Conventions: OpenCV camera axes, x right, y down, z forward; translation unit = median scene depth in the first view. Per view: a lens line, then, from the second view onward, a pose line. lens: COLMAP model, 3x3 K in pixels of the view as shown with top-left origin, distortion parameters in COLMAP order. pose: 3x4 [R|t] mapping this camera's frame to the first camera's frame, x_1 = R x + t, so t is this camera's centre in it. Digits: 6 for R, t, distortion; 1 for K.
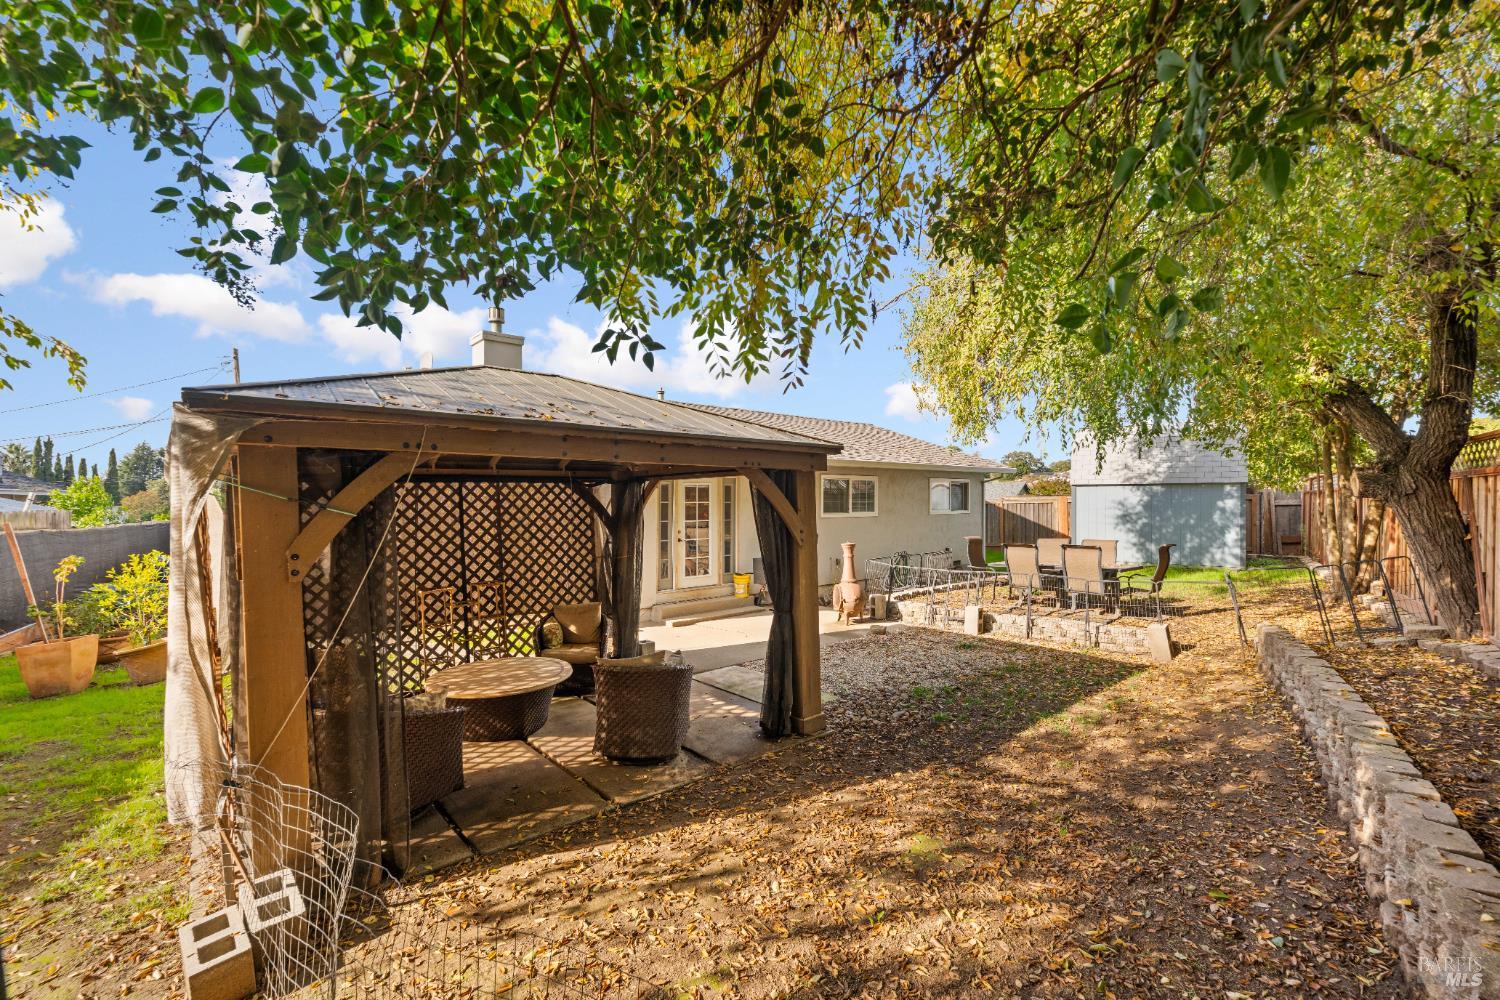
lens RADIAL K [[645.8, 0, 749.7], [0, 645.8, 505.7], [0, 0, 1]] dist [0.001733, 0.000585]
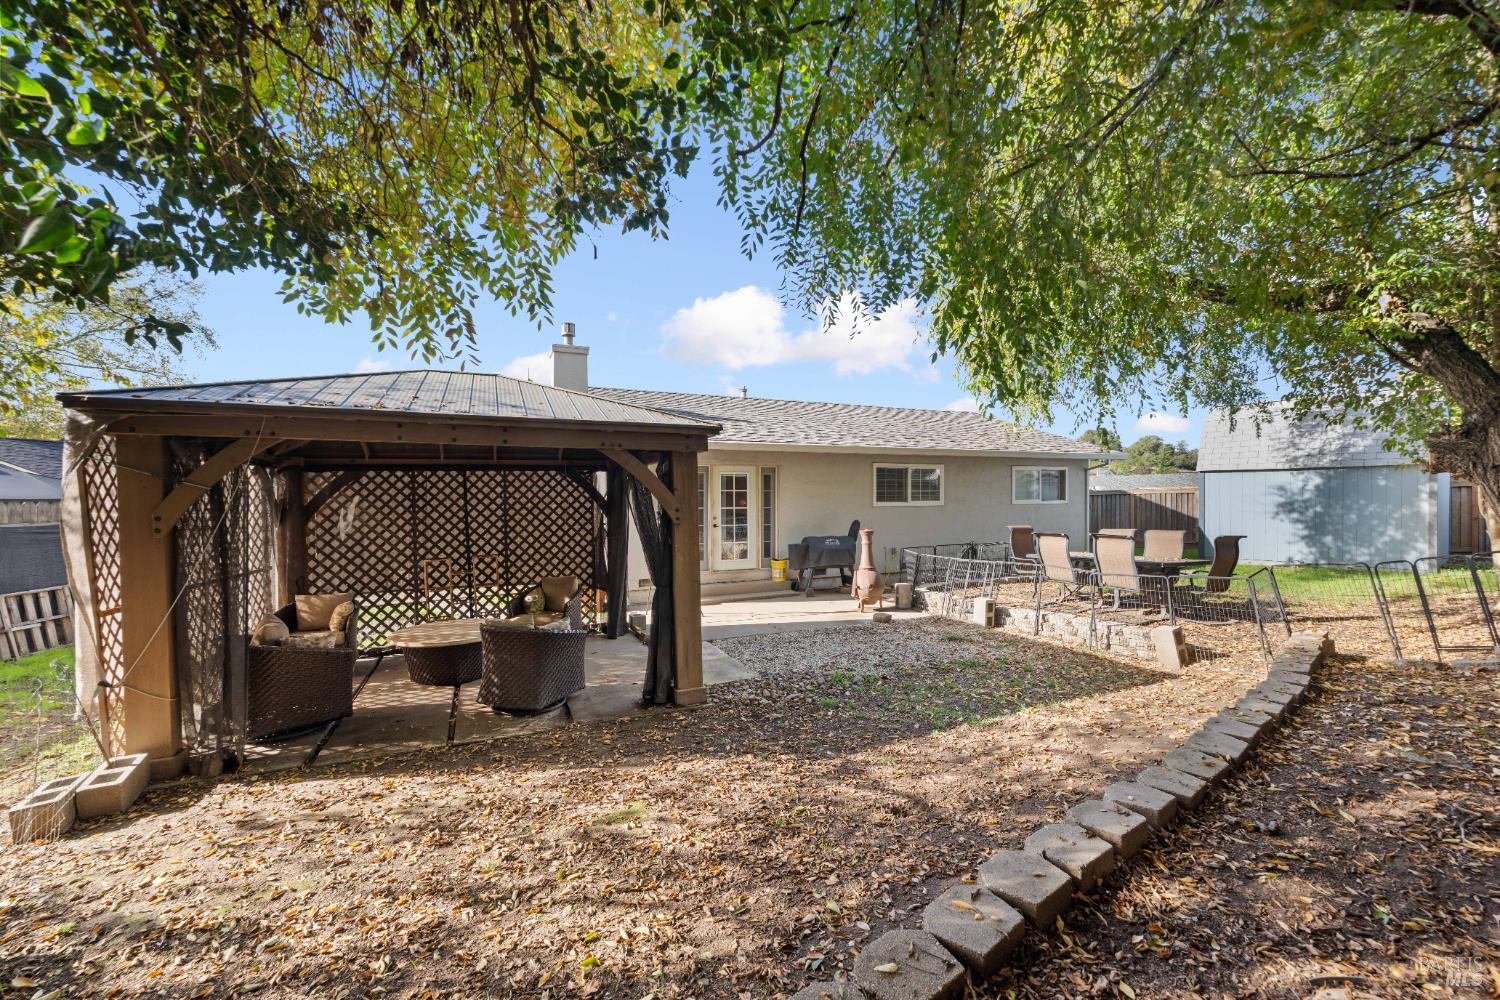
lens RADIAL K [[608.7, 0, 749.3], [0, 608.7, 506.2], [0, 0, 1]] dist [-0.001384, -0.000808]
pose [[0.957254, 0.002053, -0.289243, 0.328314], [0.000363, 0.999965, 0.008300, 0.017341], [0.289250, -0.008050, 0.957220, 0.066335]]
